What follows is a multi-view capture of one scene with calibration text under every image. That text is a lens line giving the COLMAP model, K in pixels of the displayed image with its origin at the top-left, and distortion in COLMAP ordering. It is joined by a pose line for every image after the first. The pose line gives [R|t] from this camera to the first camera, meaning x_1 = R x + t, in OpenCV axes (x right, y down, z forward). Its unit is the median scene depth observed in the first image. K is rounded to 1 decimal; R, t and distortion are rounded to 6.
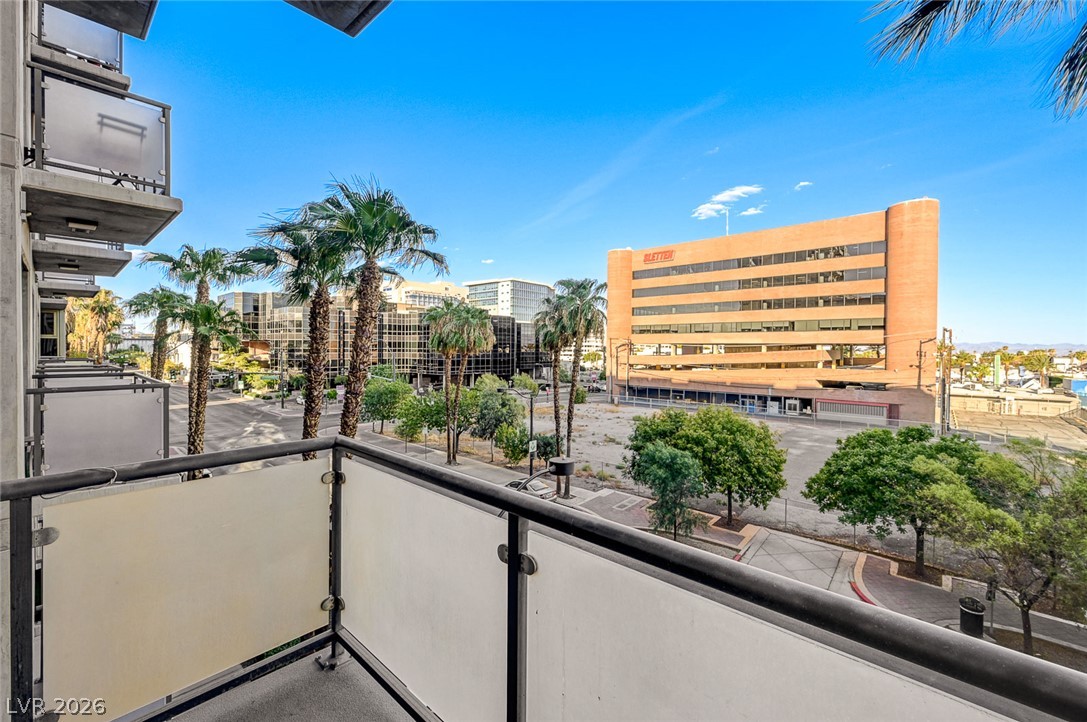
lens RADIAL K [[444.9, 0, 555.2], [0, 444.9, 350.2], [0, 0, 1]] dist [0.000416, 0.000266]
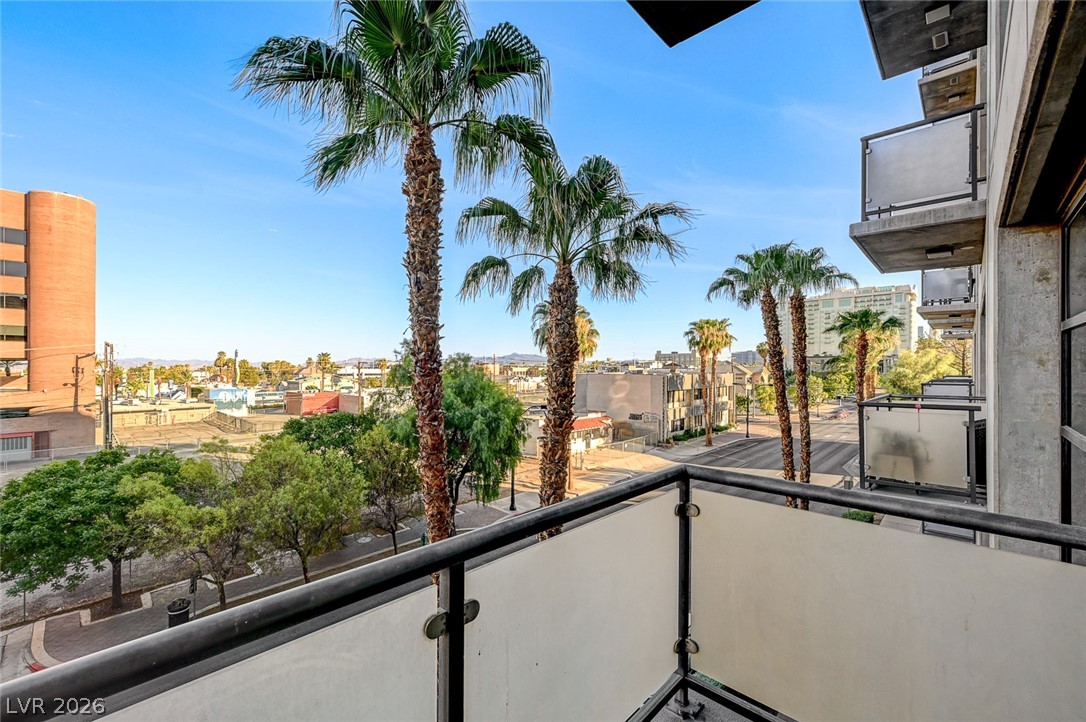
lens RADIAL K [[443.8, 0, 547.8], [0, 443.8, 364.2], [0, 0, 1]] dist [0.000692, 0.000361]
pose [[0.043102, -0.003226, 0.999065, -0.046380], [0.006631, 0.999974, 0.002943, -0.000717], [-0.999049, 0.006498, 0.043123, 0.039464]]
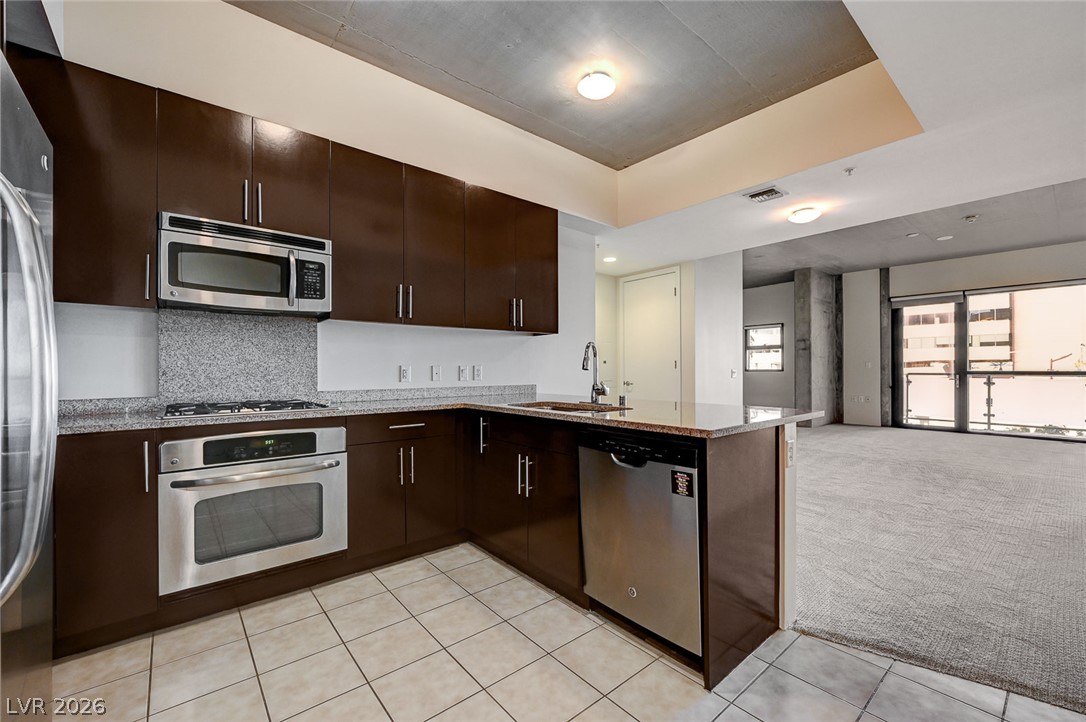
lens RADIAL K [[445.7, 0, 548.3], [0, 445.7, 369.5], [0, 0, 1]] dist [-0.000196, 0.000133]
pose [[0.987614, -0.010528, -0.156550, -0.251332], [0.009150, 0.999913, -0.009516, 0.014727], [0.156636, 0.007965, 0.987624, -0.293736]]
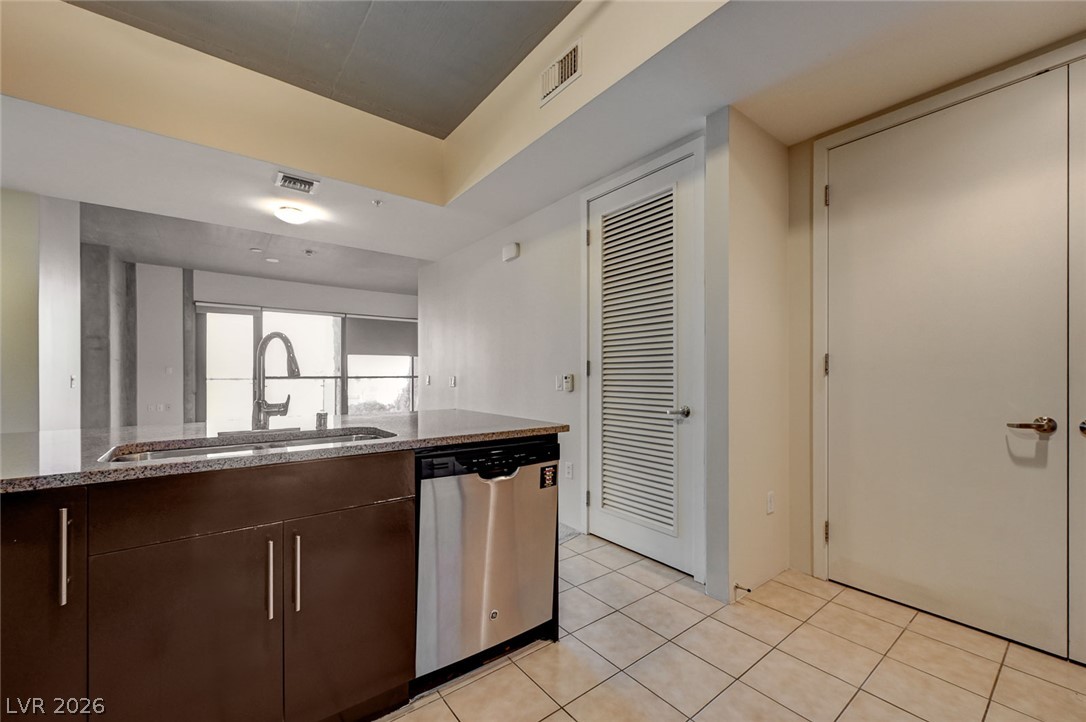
lens RADIAL K [[434.8, 0, 552.0], [0, 434.8, 374.4], [0, 0, 1]] dist [-0.000354, -0.000114]
pose [[0.190834, -0.010295, 0.981568, -0.305900], [0.010212, 0.999912, 0.008502, 0.013574], [-0.981569, 0.008401, 0.190922, -0.246600]]
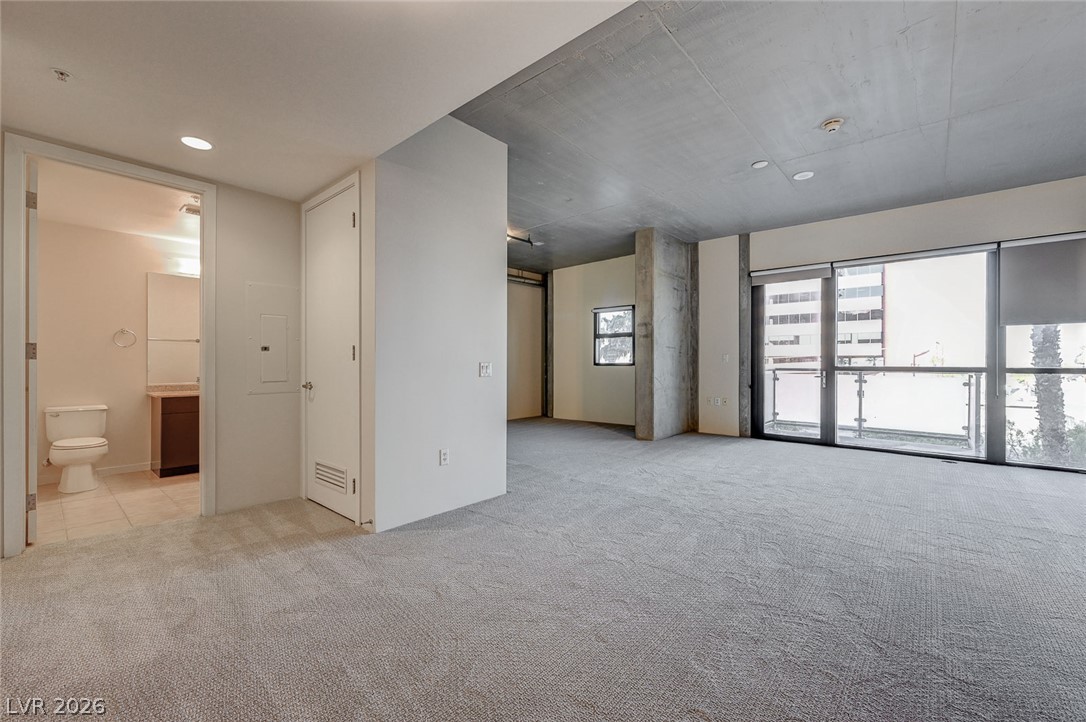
lens RADIAL K [[443.8, 0, 547.8], [0, 443.8, 364.2], [0, 0, 1]] dist [0.000692, 0.000361]
pose [[0.999985, -0.005236, 0.001370, -0.178066], [0.005242, 0.999975, -0.004775, 0.014671], [-0.001345, 0.004782, 0.999988, -0.195499]]
